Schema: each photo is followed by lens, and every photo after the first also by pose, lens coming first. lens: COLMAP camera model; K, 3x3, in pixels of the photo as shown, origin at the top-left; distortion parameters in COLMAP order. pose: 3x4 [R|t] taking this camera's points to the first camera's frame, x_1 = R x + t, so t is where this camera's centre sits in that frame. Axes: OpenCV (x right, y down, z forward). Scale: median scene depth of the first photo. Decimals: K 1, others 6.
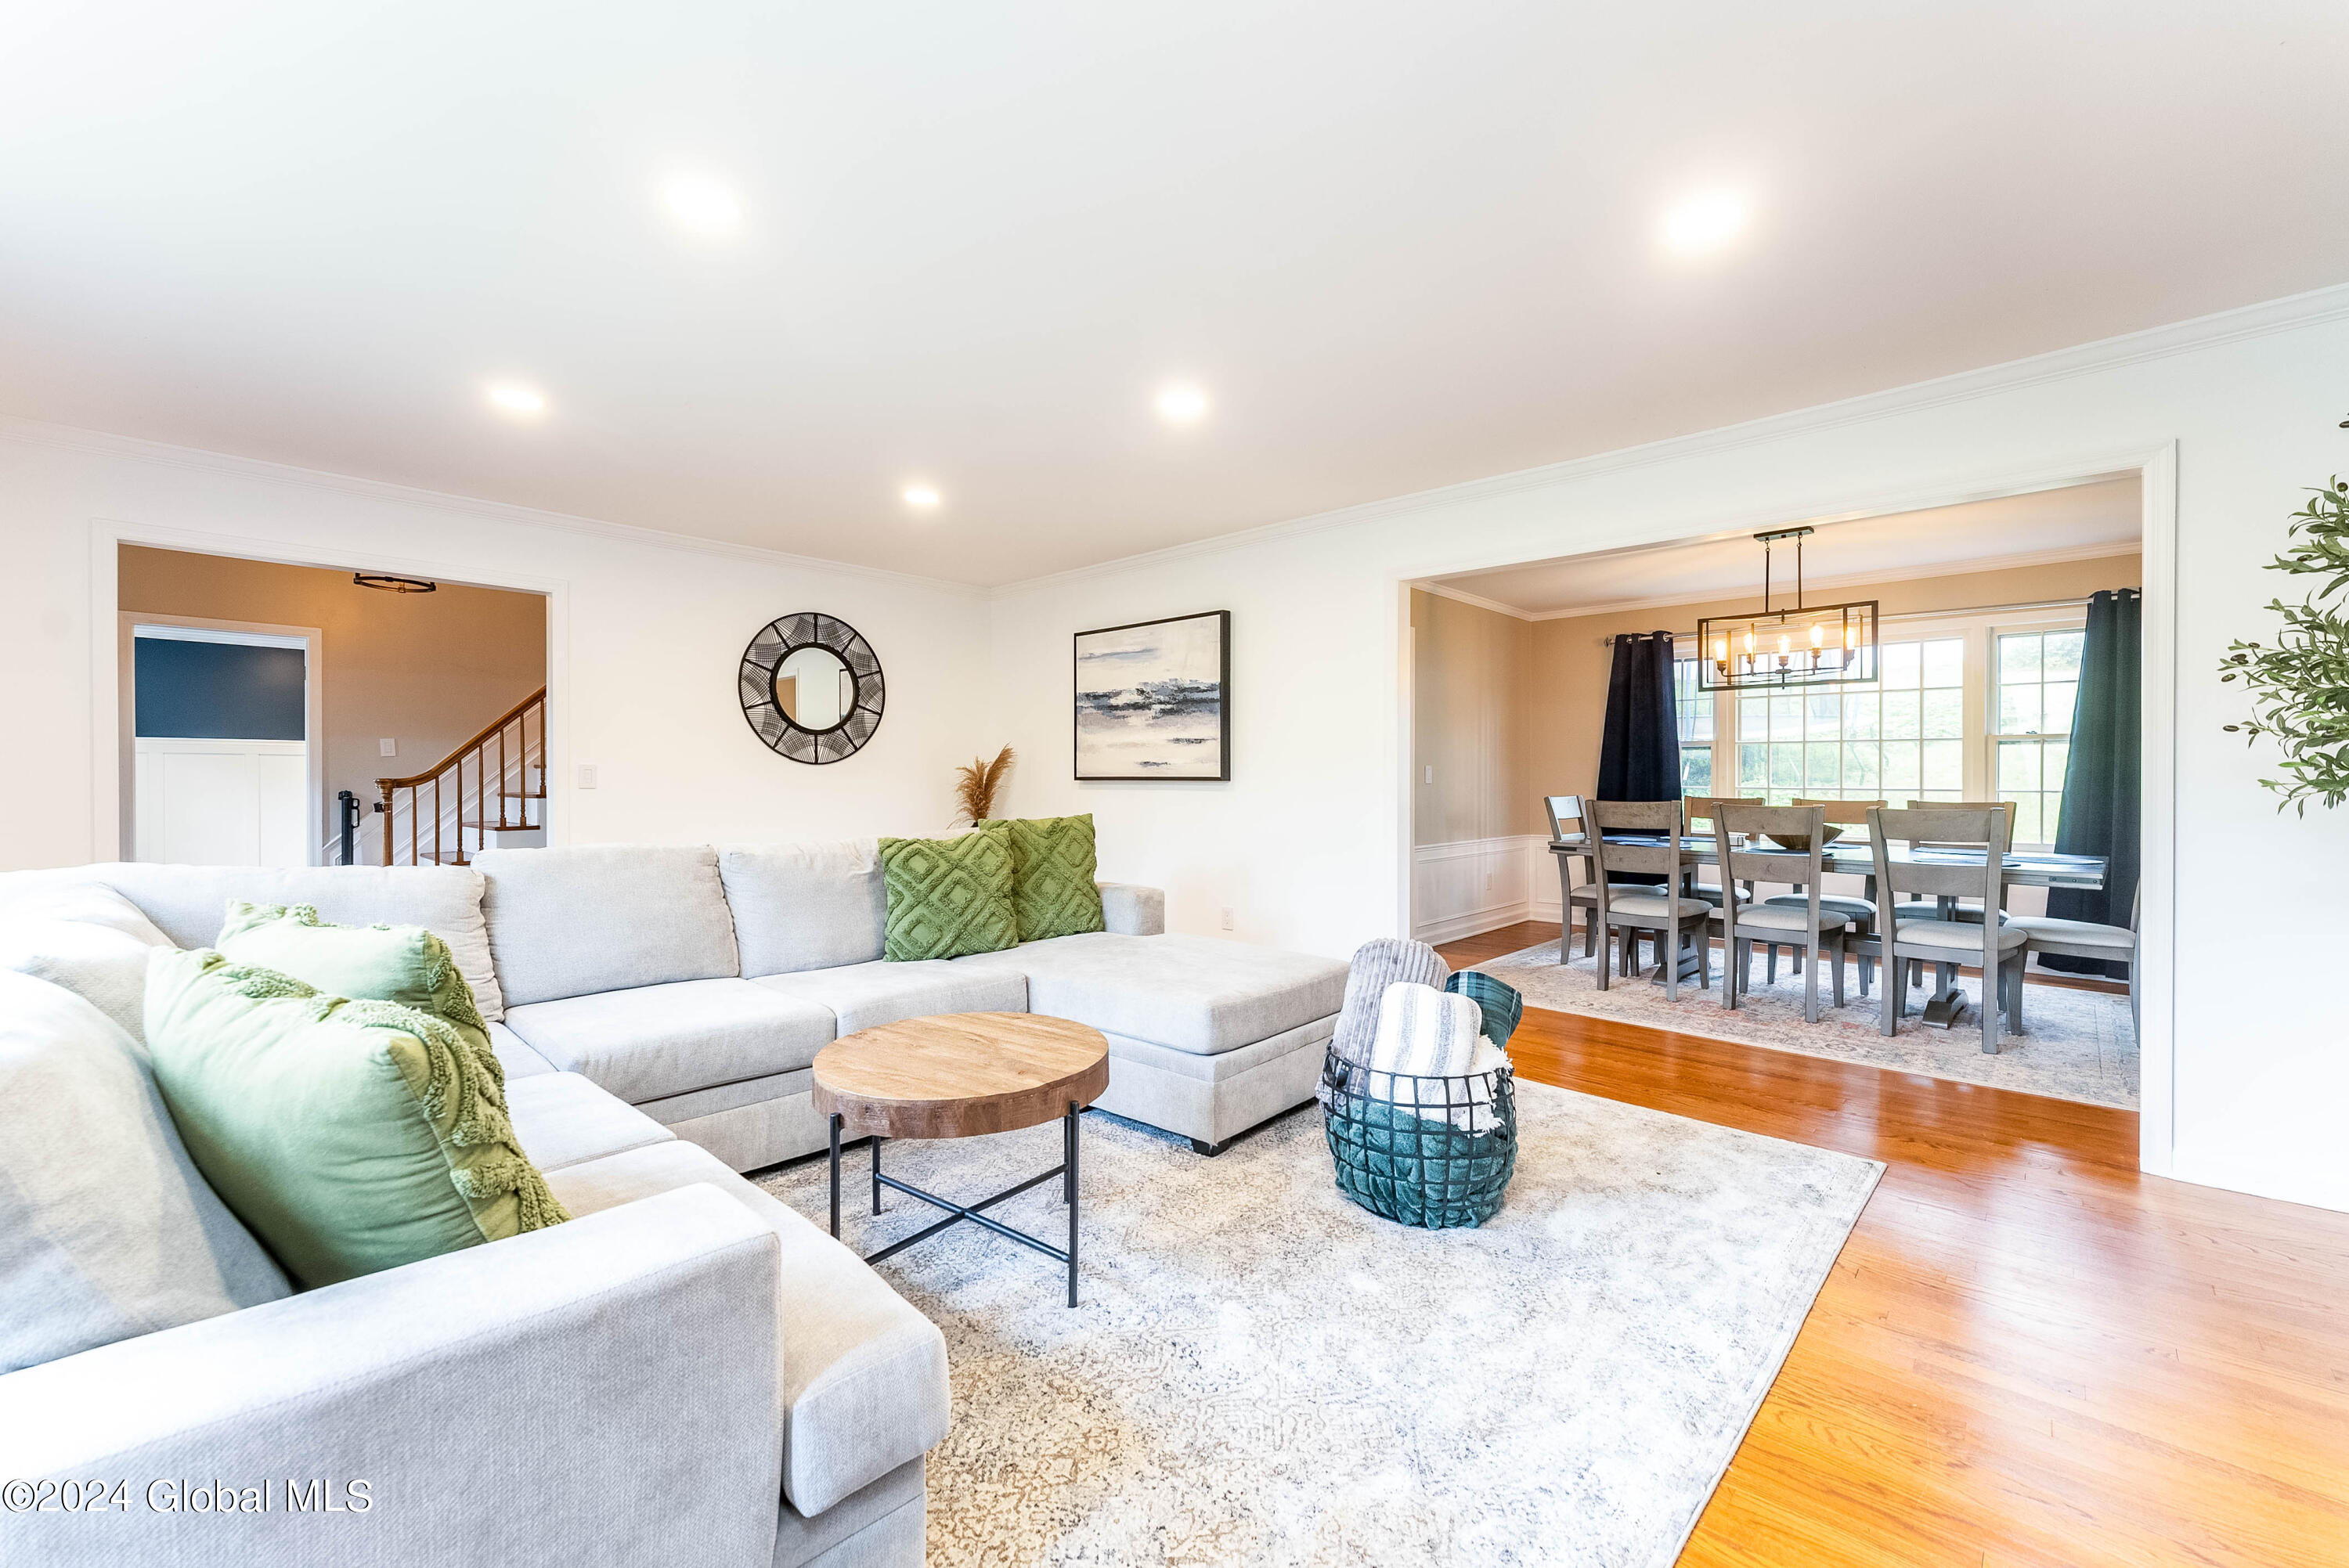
lens RADIAL K [[956.3, 0, 1192.7], [0, 956.3, 785.2], [0, 0, 1]] dist [0.001443, 0.000410]
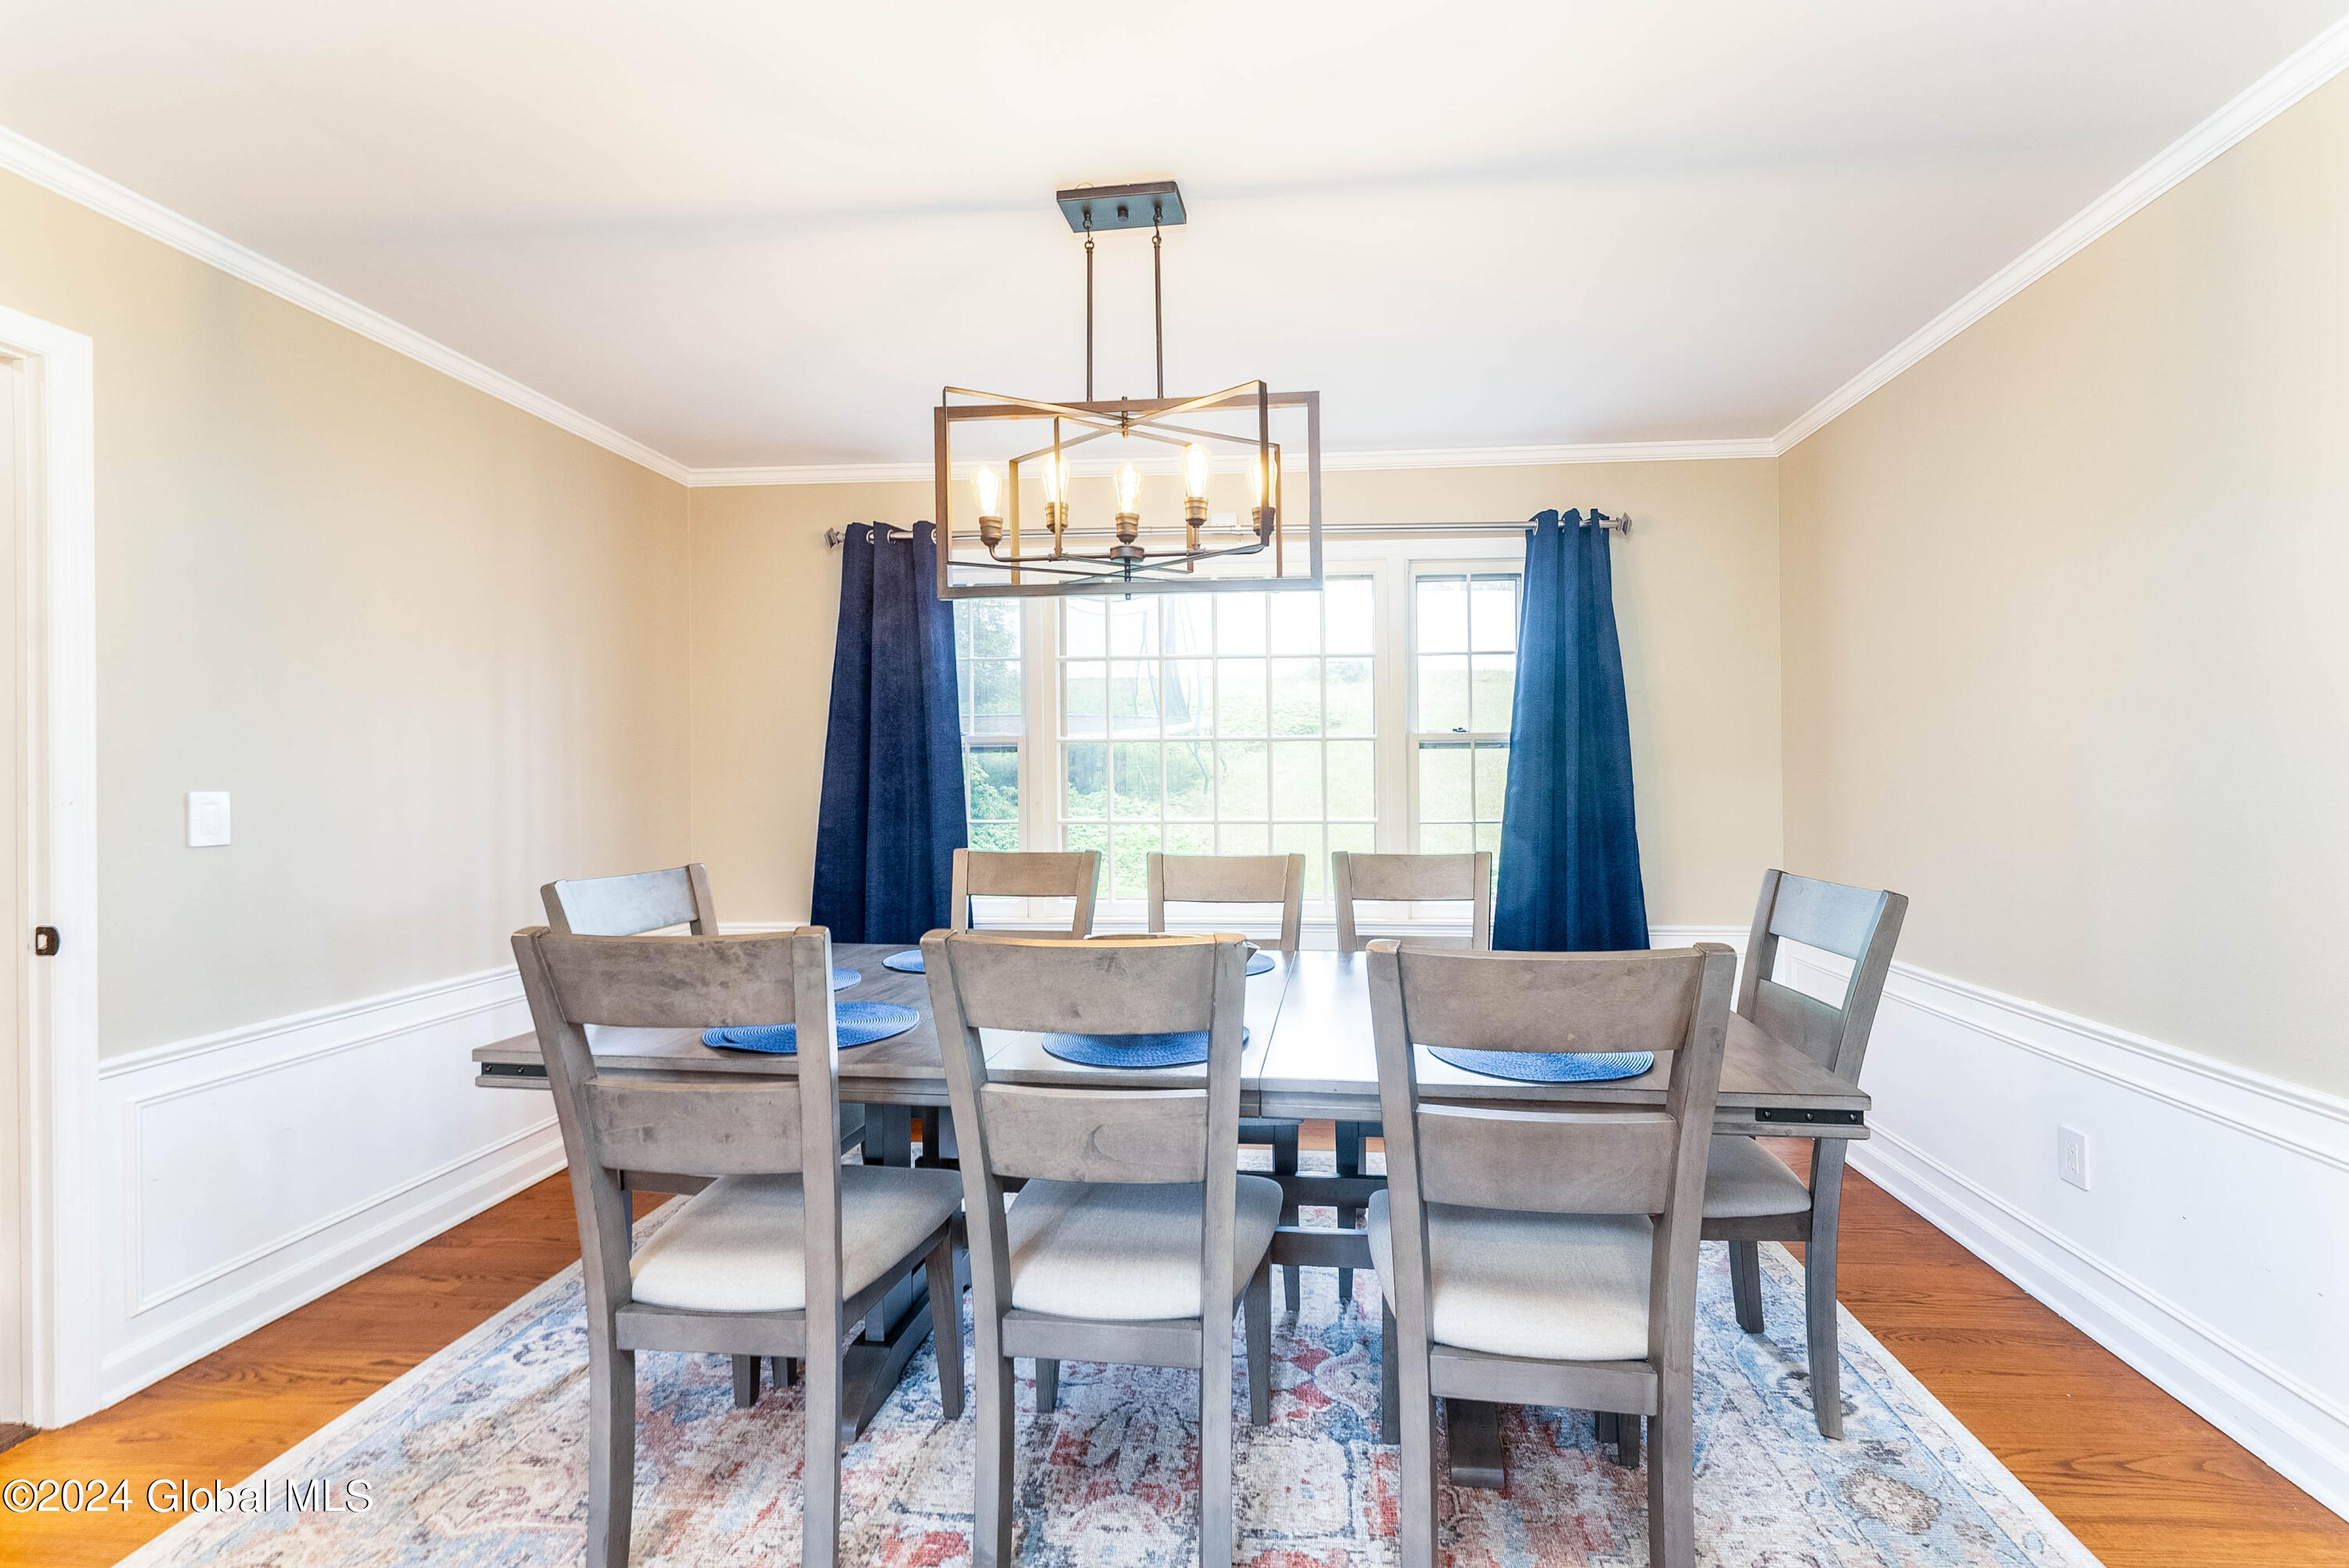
lens RADIAL K [[956.3, 0, 1185.2], [0, 956.3, 783.7], [0, 0, 1]] dist [0.001443, 0.000410]
pose [[0.819495, -0.006464, 0.573049, 0.229556], [0.010460, 0.999939, -0.003680, -0.012237], [-0.572990, 0.009010, 0.819513, 0.371359]]
